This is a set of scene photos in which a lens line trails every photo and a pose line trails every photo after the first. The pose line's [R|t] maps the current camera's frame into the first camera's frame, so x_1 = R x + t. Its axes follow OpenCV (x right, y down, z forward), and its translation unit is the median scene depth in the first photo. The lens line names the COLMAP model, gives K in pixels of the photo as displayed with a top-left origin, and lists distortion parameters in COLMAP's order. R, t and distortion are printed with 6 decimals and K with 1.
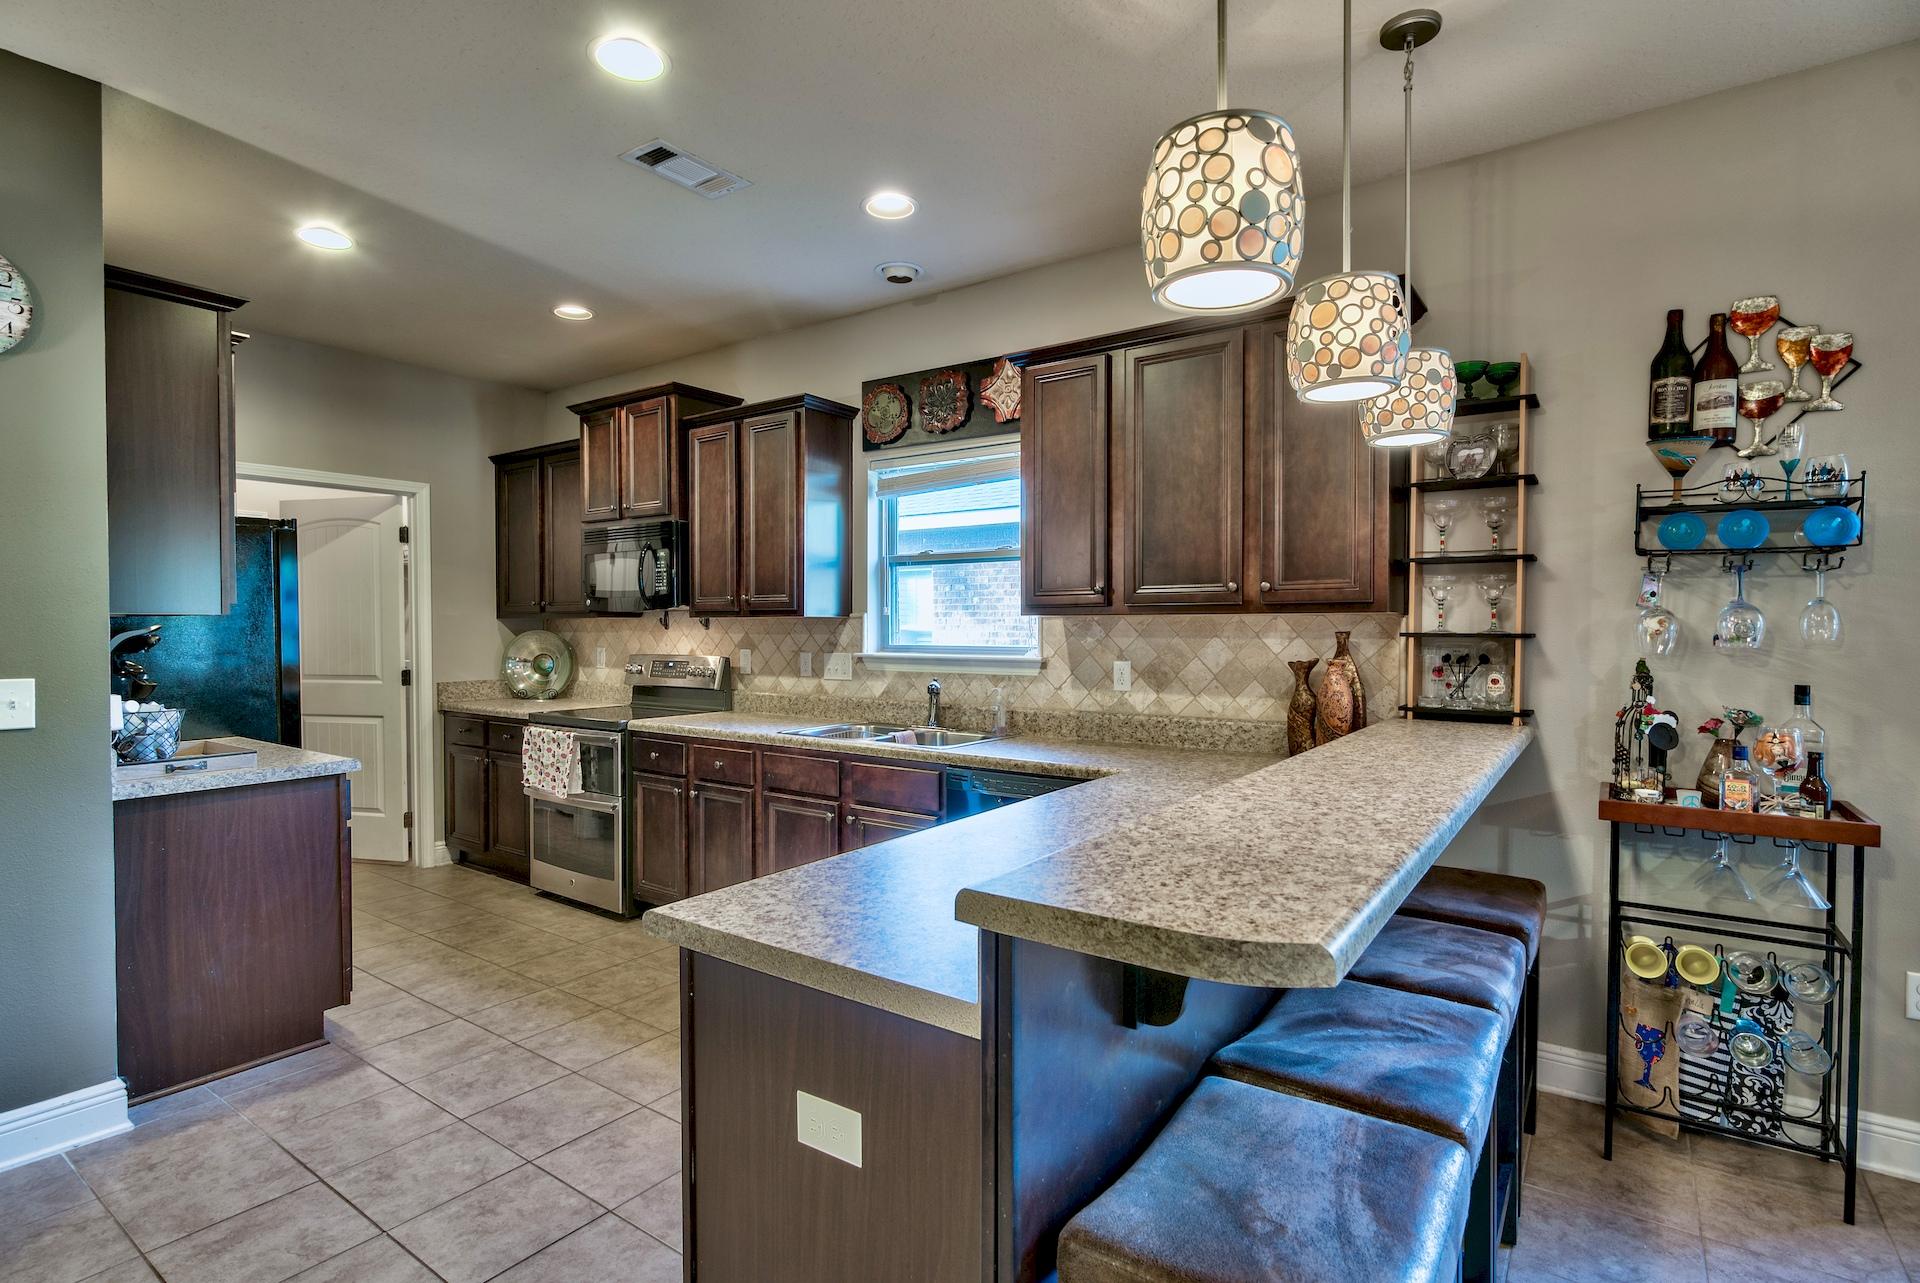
lens RADIAL K [[950.2, 0, 934.6], [0, 950.2, 628.0], [0, 0, 1]] dist [-0.006717, 0.002458]
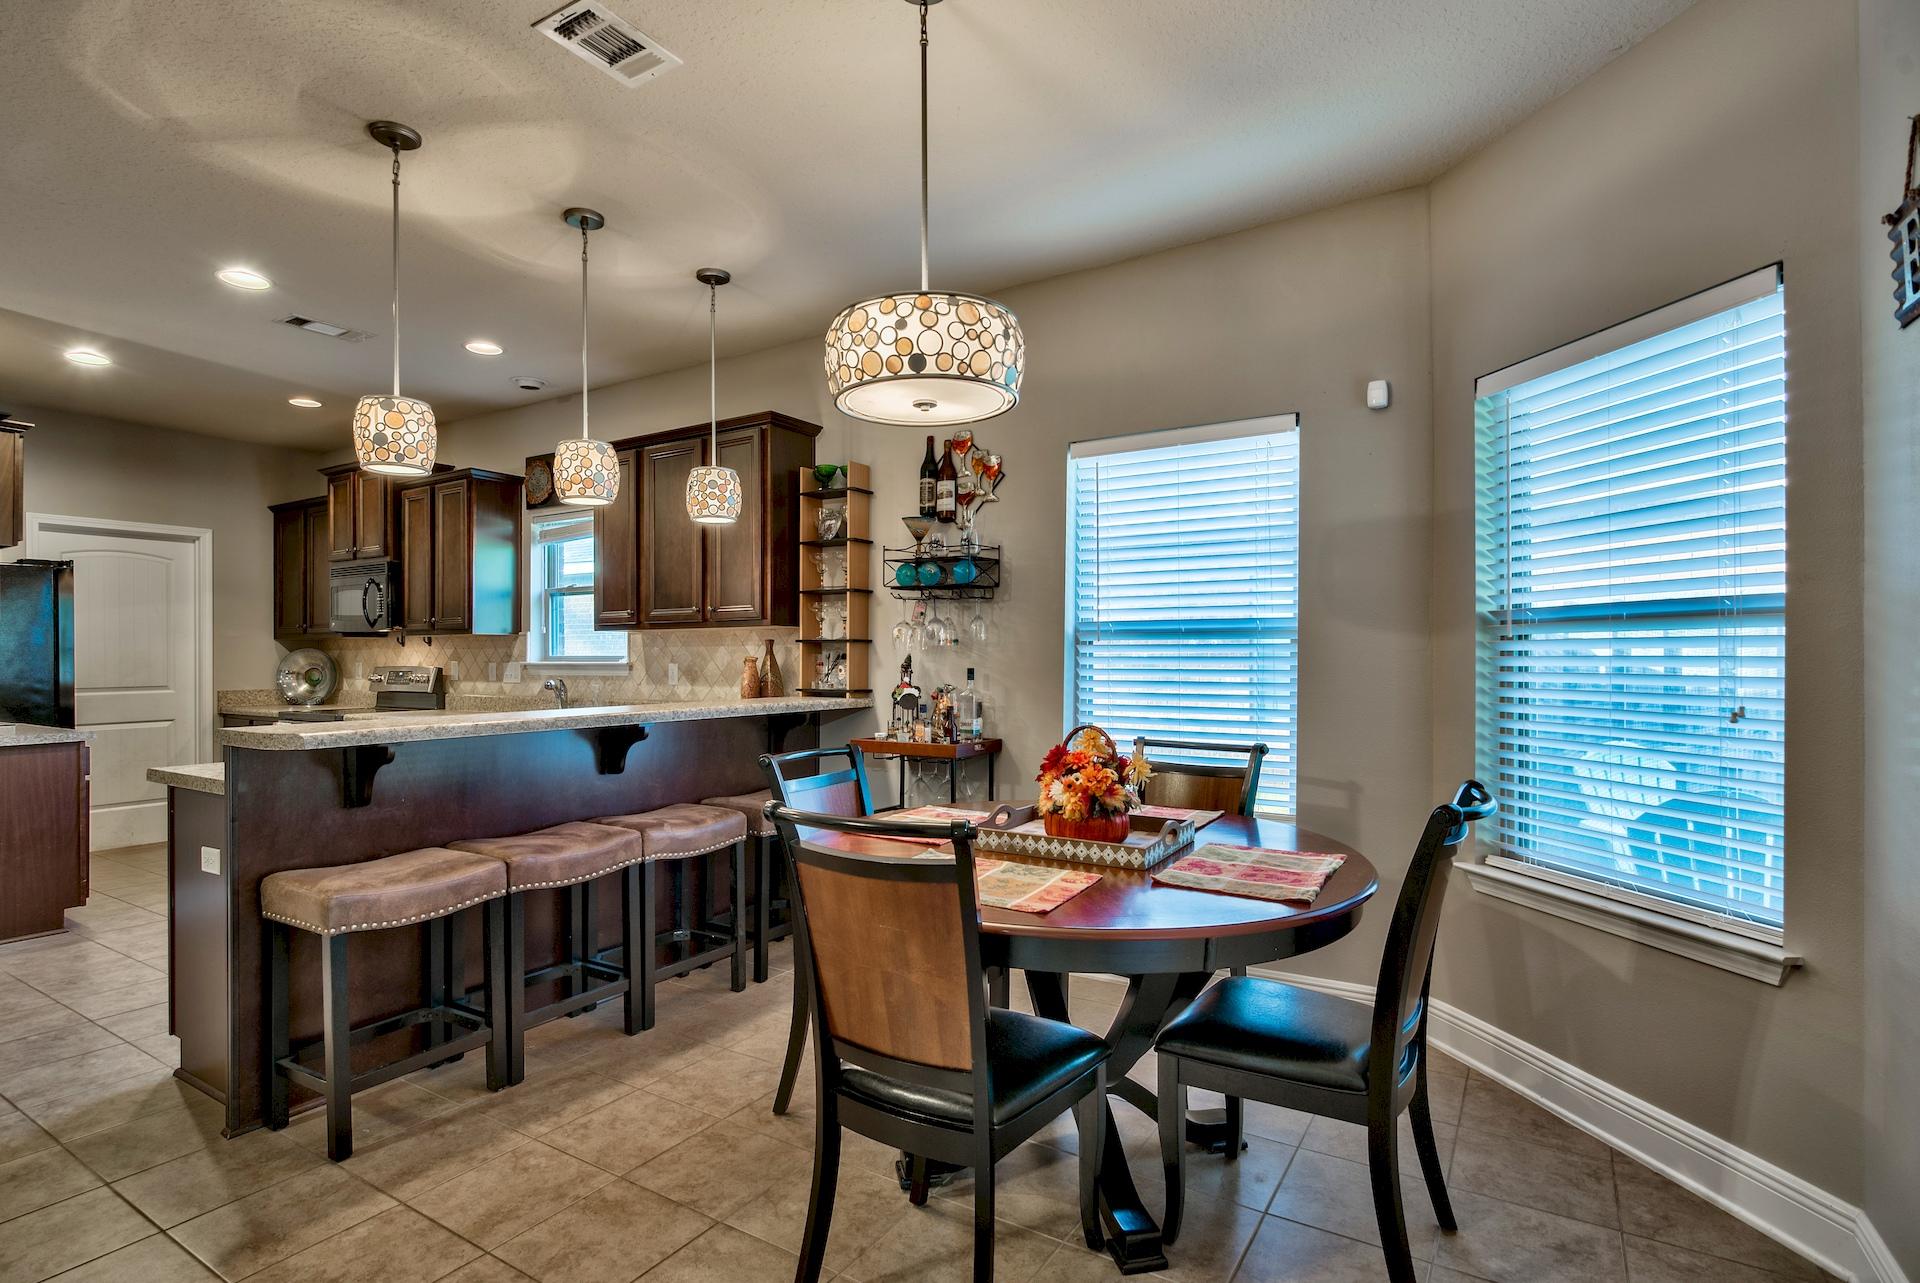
lens RADIAL K [[950.2, 0, 905.8], [0, 950.2, 637.6], [0, 0, 1]] dist [-0.006717, 0.002458]
pose [[0.998616, -0.001753, 0.052571, 0.432383], [0.002927, 0.999748, -0.022259, 0.026559], [-0.052519, 0.022382, 0.998369, -0.391996]]
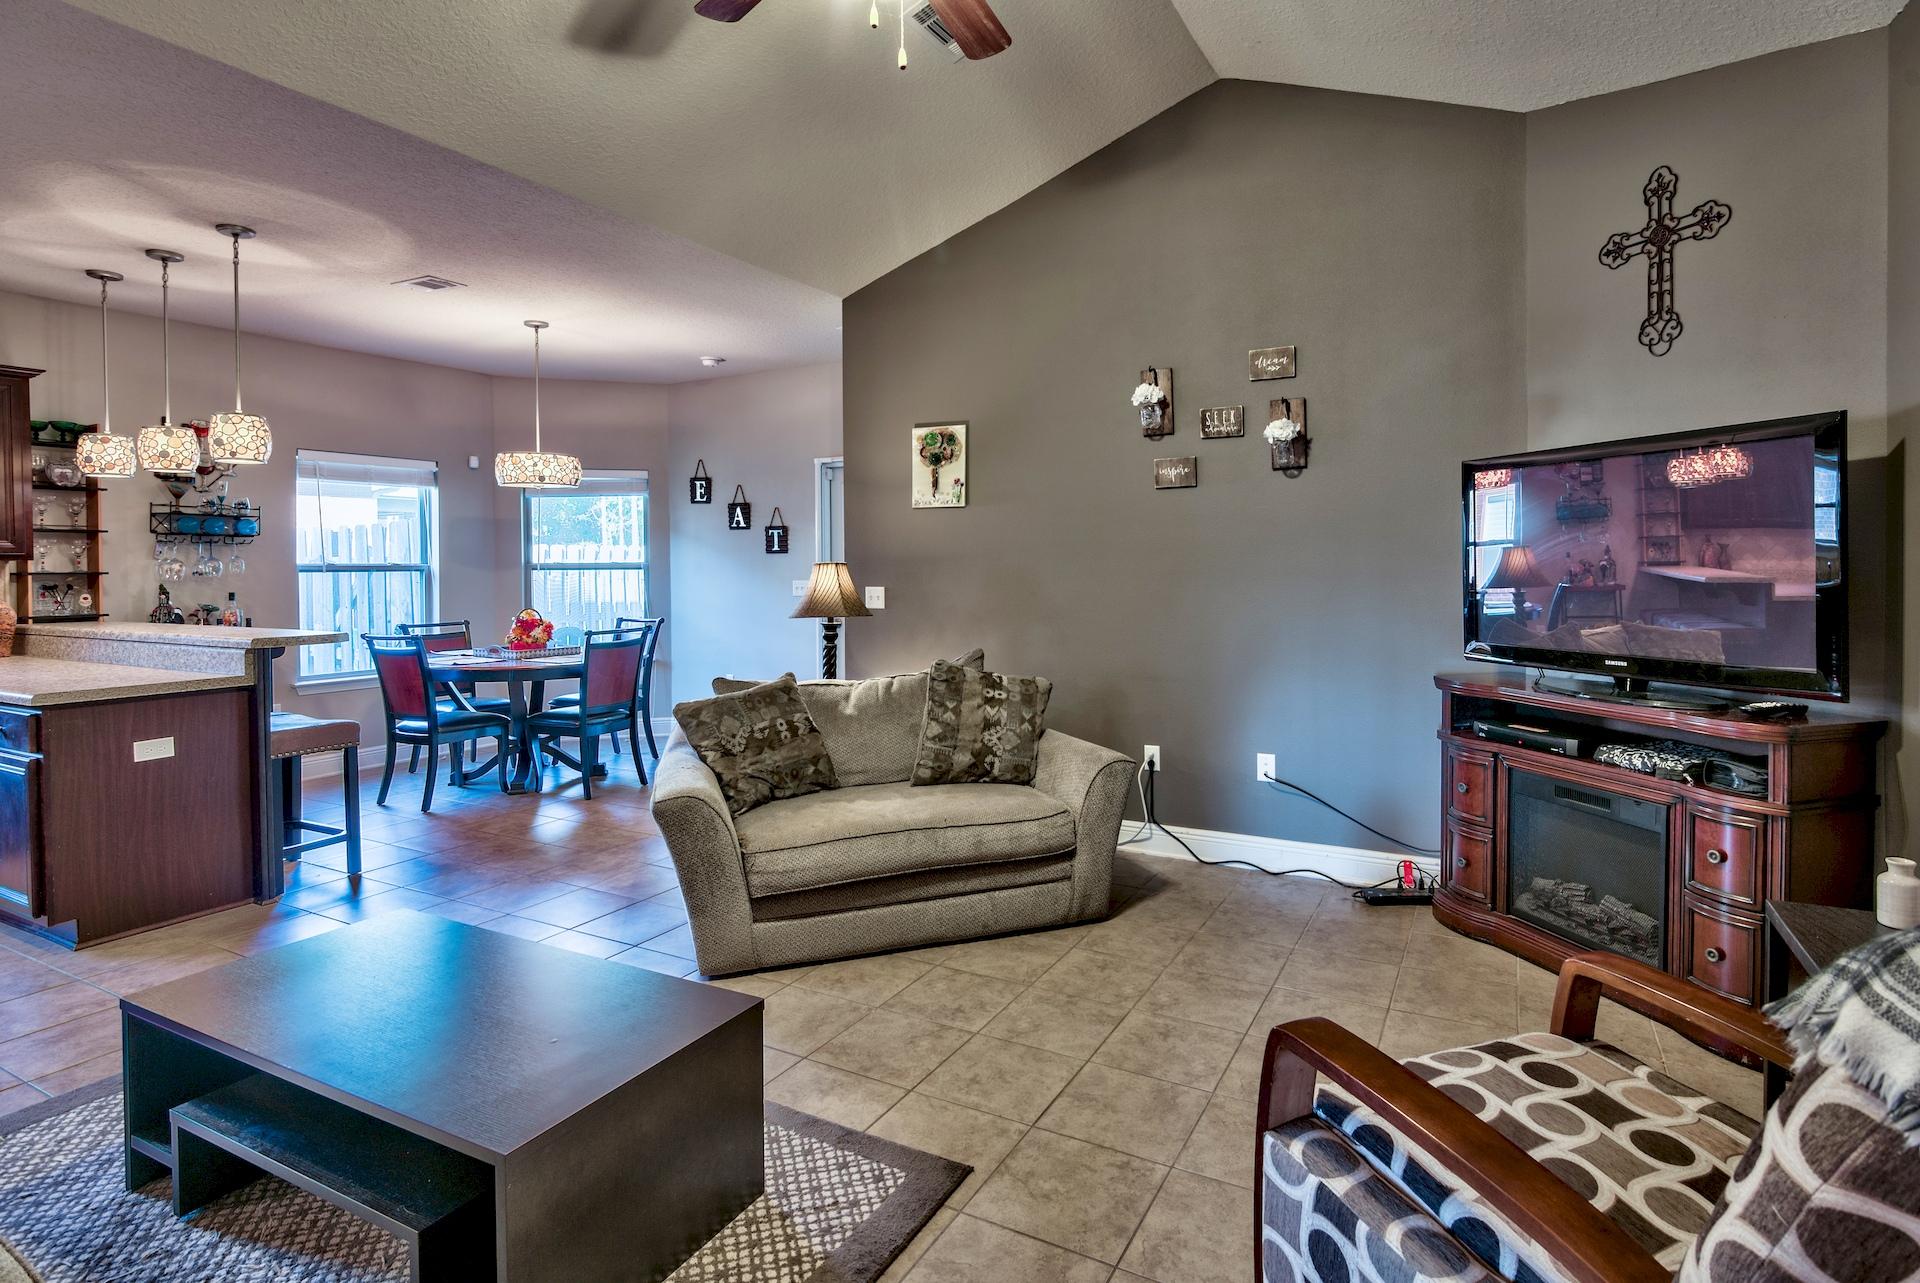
lens RADIAL K [[950.2, 0, 1030.7], [0, 950.2, 585.8], [0, 0, 1]] dist [-0.006717, 0.002458]
pose [[-0.181511, -0.016744, 0.983246, -1.108712], [0.006917, 0.999809, 0.018303, 0.007998], [-0.983365, 0.010123, -0.181361, -0.338814]]
